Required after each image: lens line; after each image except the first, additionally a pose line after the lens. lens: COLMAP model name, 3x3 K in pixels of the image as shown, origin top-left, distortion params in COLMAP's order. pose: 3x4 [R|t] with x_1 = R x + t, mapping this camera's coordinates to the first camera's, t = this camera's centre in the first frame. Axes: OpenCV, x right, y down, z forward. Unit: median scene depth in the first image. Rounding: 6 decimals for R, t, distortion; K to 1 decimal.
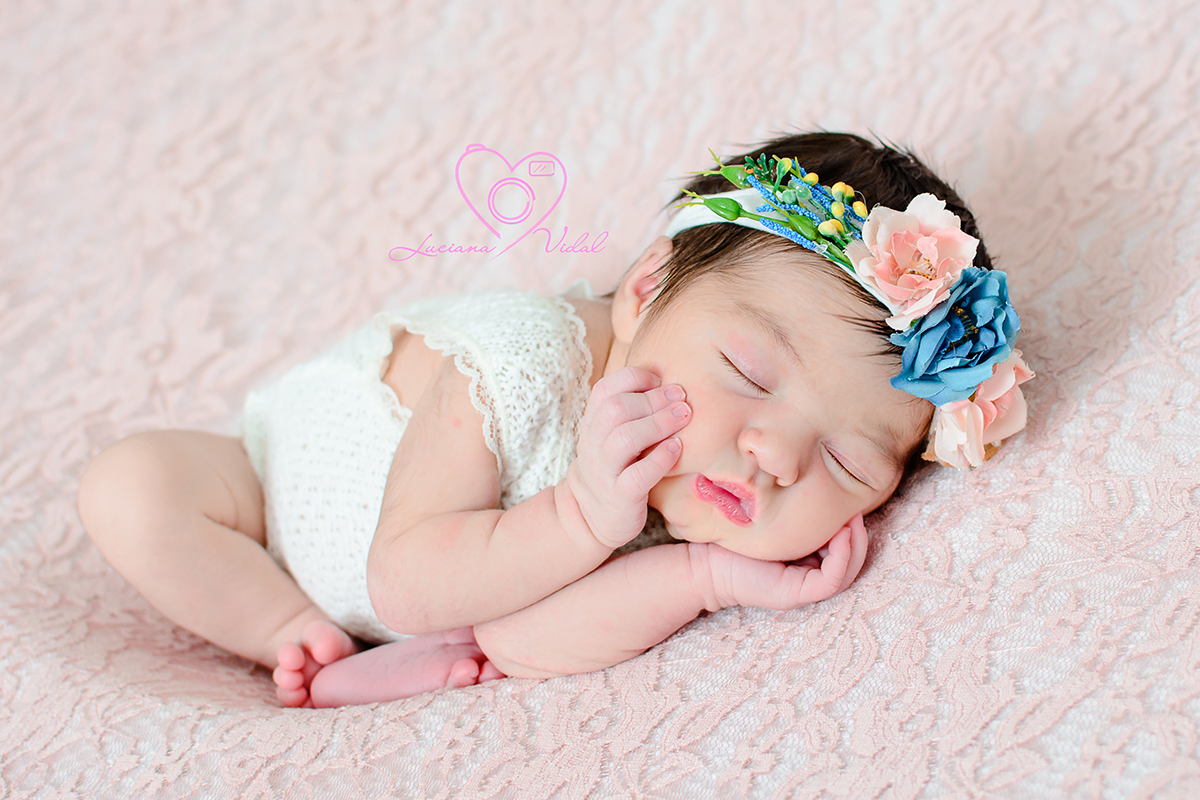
lens RADIAL K [[1756.4, 0, 600.0], [0, 1756.4, 400.0], [0, 0, 1]] dist [0.029121, 0.019794]
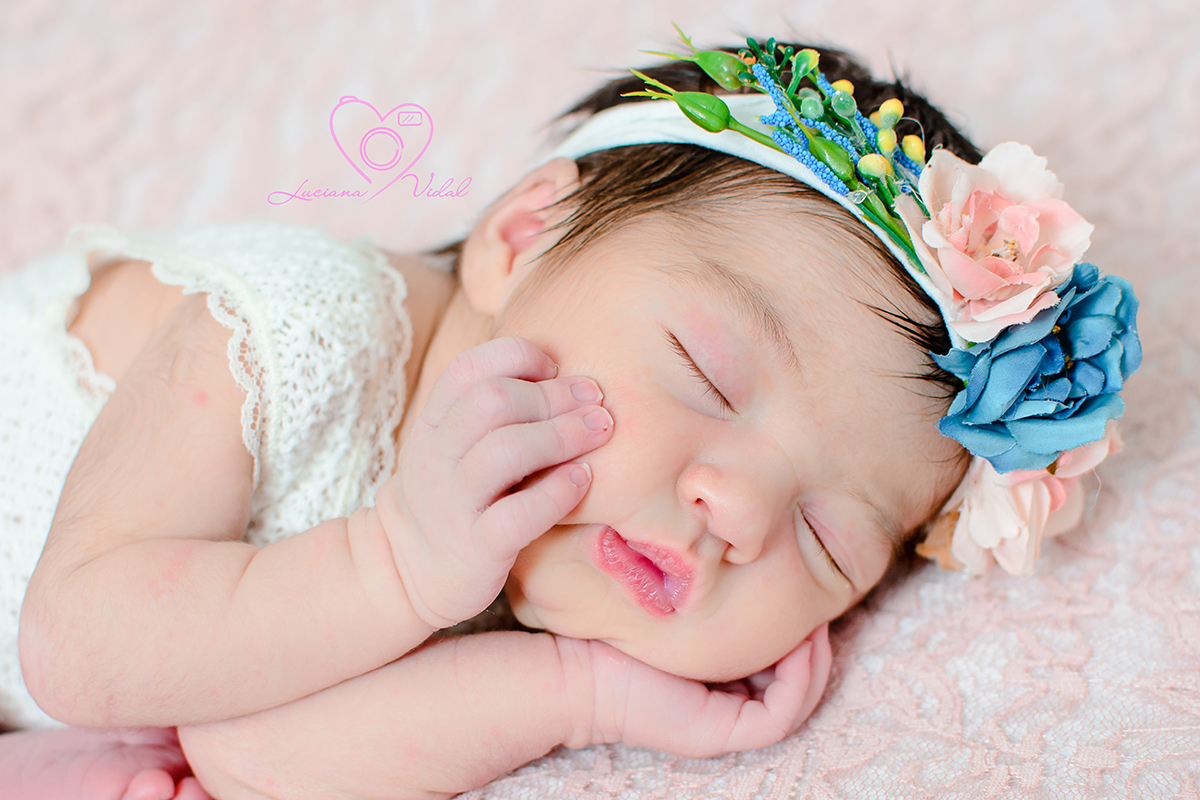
lens RADIAL K [[1811.8, 0, 600.1], [0, 1811.8, 536.6], [0, 0, 1]] dist [-0.265848, -0.010962]
pose [[0.963647, 0.125795, 0.235710, -0.087887], [-0.131604, 0.991261, 0.009008, 0.037065], [-0.232517, -0.039701, 0.971782, 0.354575]]
